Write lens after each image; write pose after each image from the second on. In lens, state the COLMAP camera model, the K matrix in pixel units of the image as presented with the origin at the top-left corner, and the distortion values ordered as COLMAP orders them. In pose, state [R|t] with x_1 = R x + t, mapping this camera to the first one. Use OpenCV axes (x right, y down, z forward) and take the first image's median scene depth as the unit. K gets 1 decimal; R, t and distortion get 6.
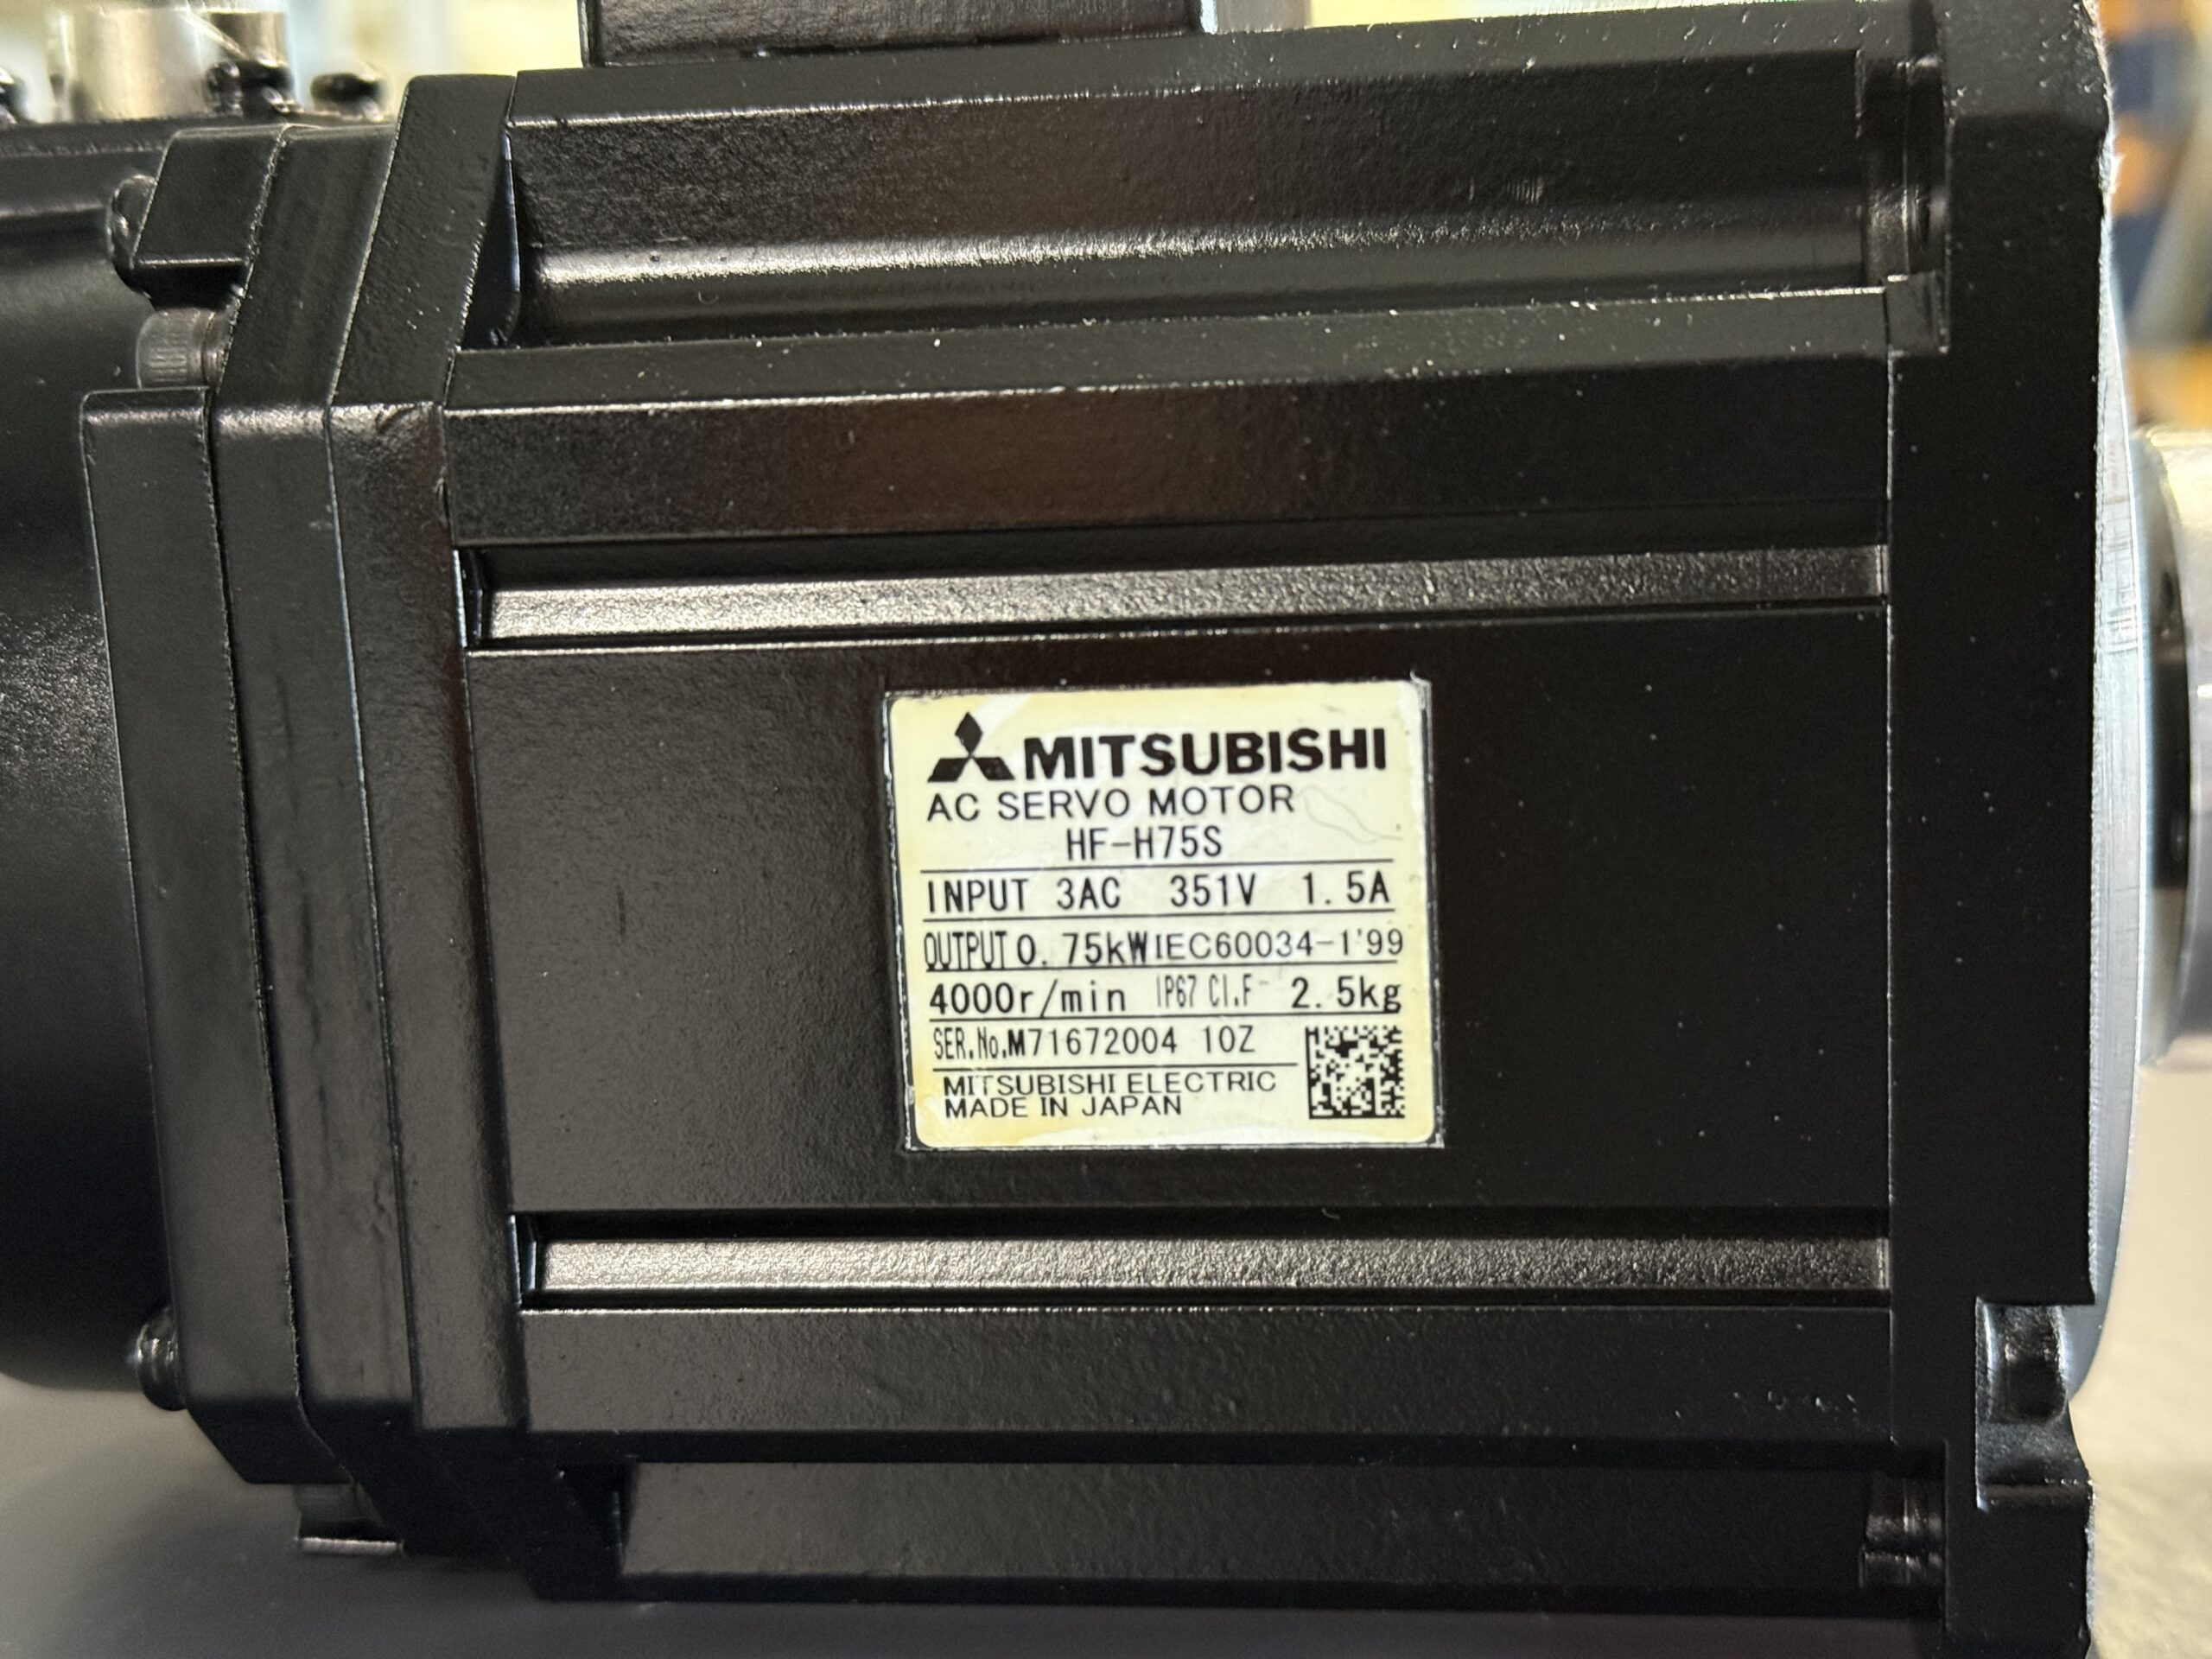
lens RADIAL K [[3144.2, 0, 1099.9], [0, 3144.2, 833.0], [0, 0, 1]] dist [0.109738, 0.000000]
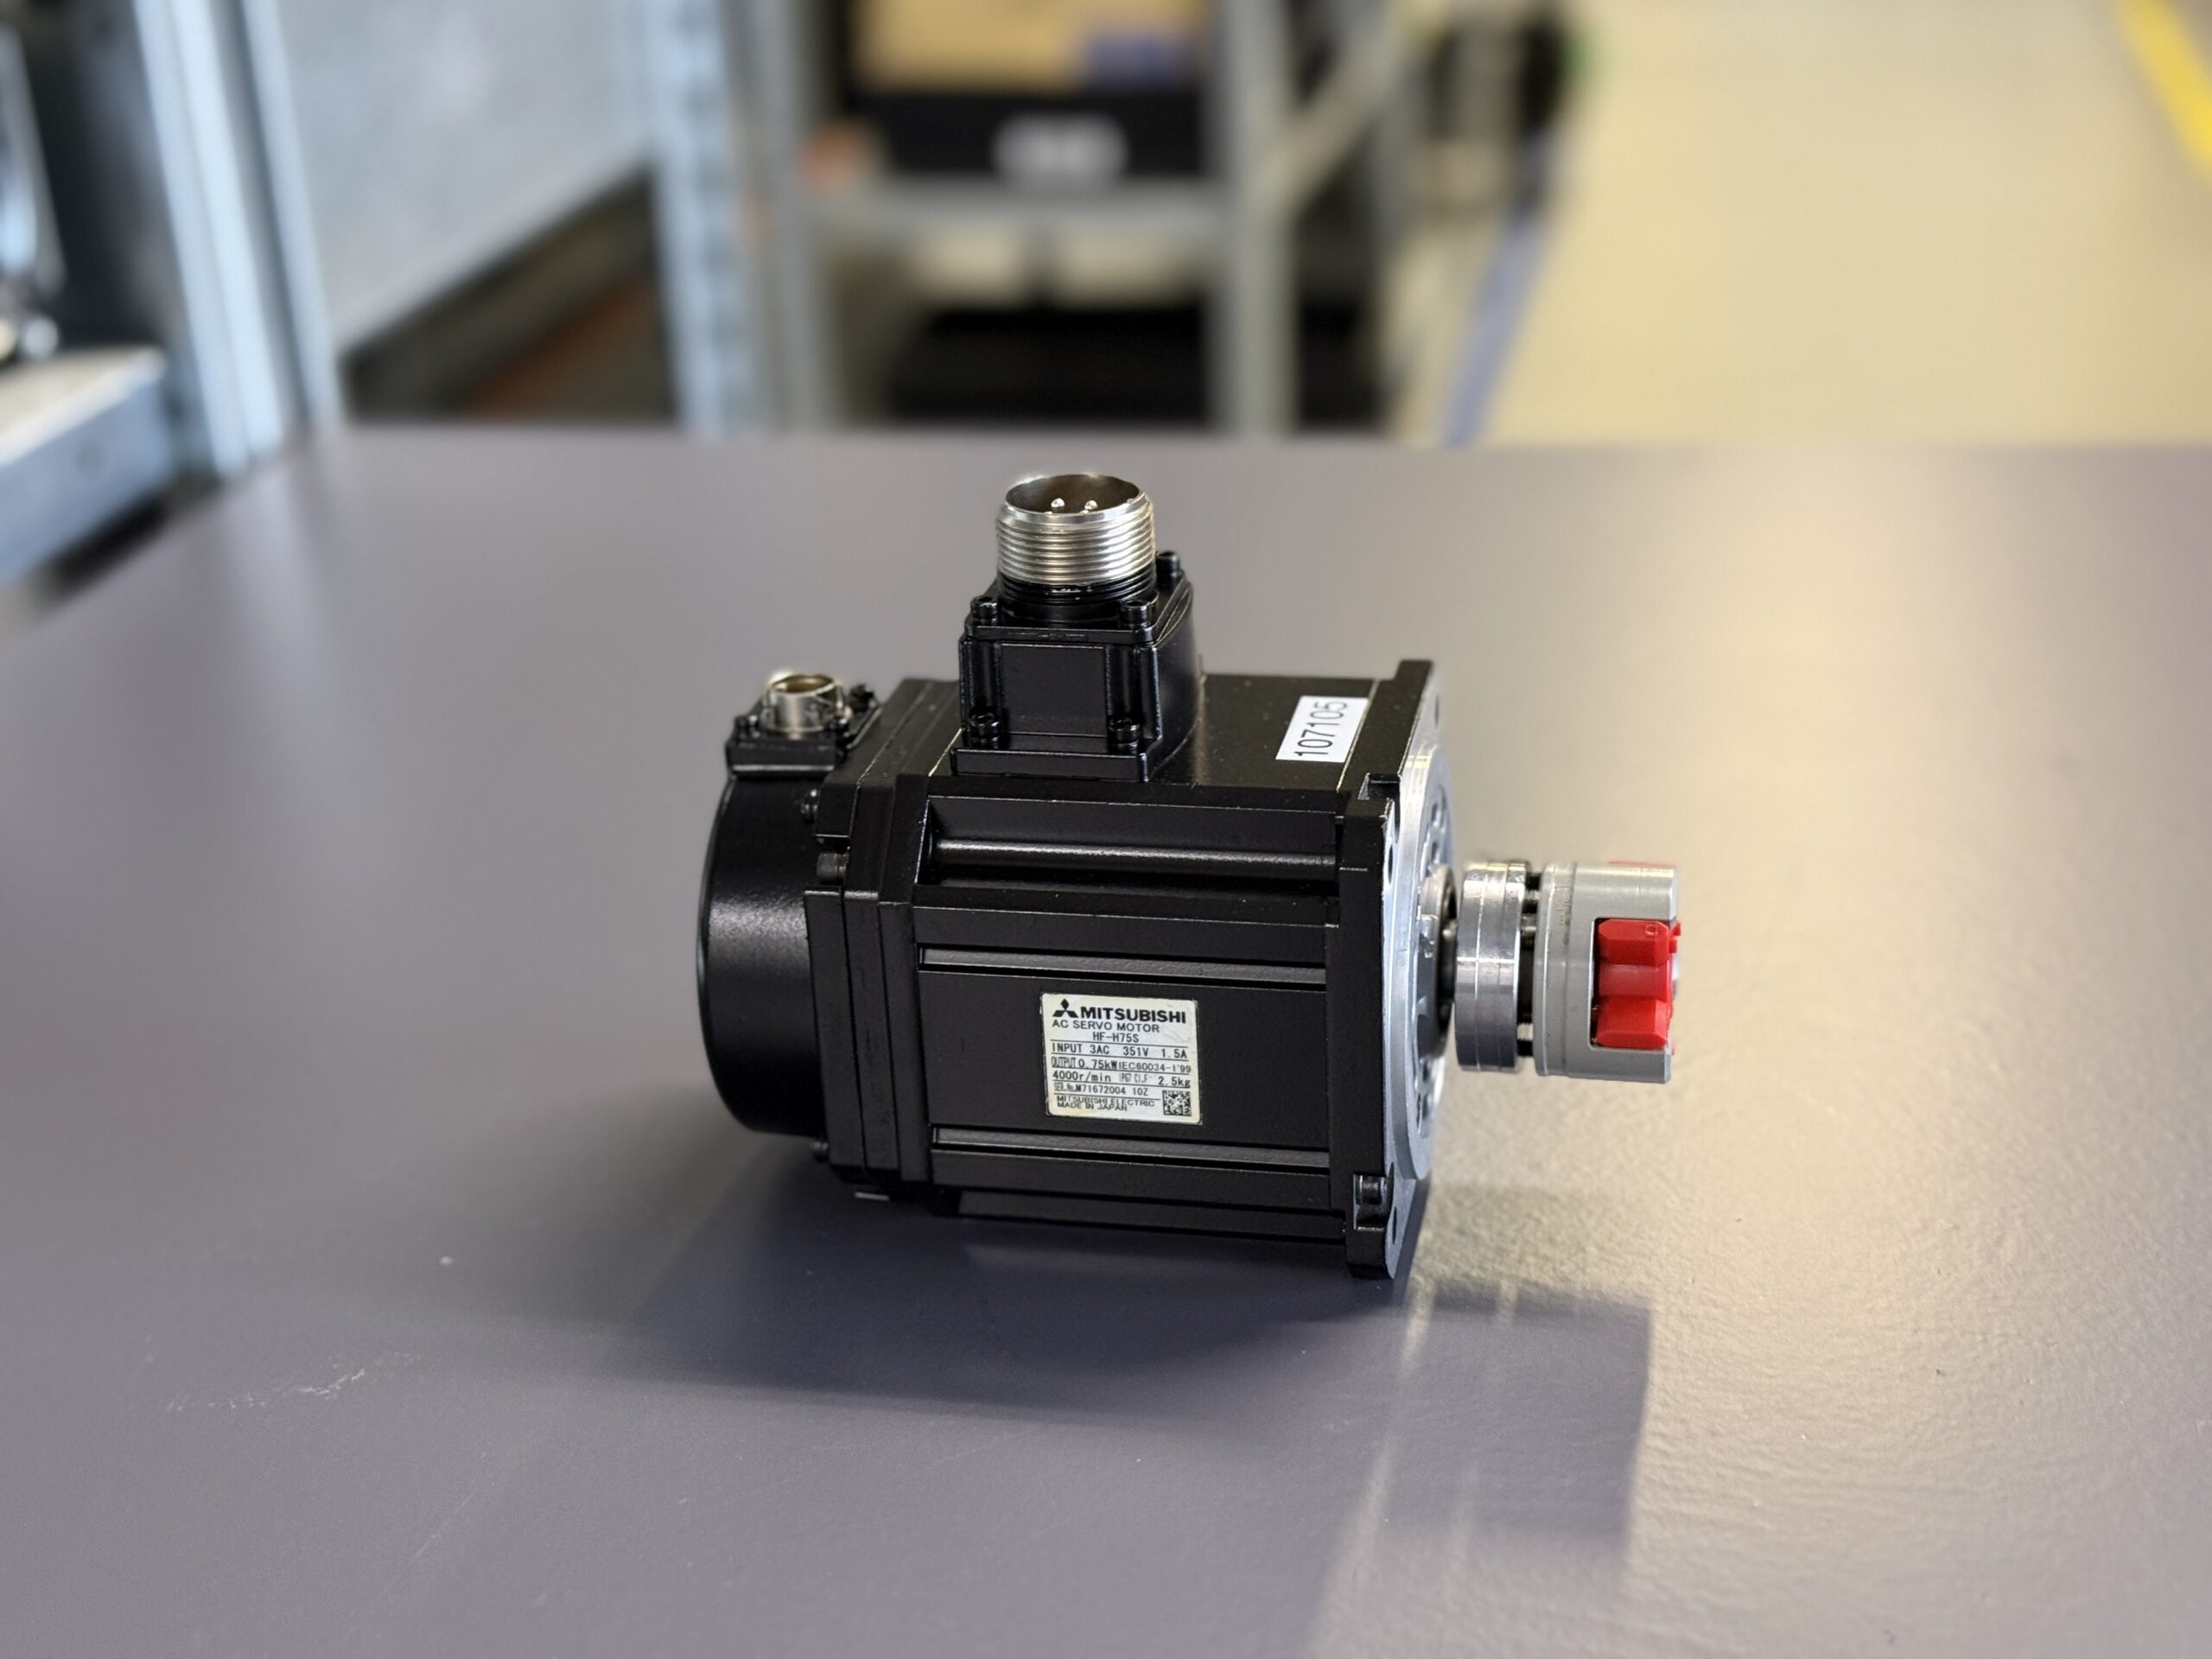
lens RADIAL K [[3144.2, 0, 1109.1], [0, 3144.2, 827.9], [0, 0, 1]] dist [0.109738, 0.000000]
pose [[0.996887, 0.031700, -0.072192, 0.243370], [-0.014257, 0.972997, 0.230377, -0.993429], [0.077546, -0.228631, 0.970420, -2.233622]]
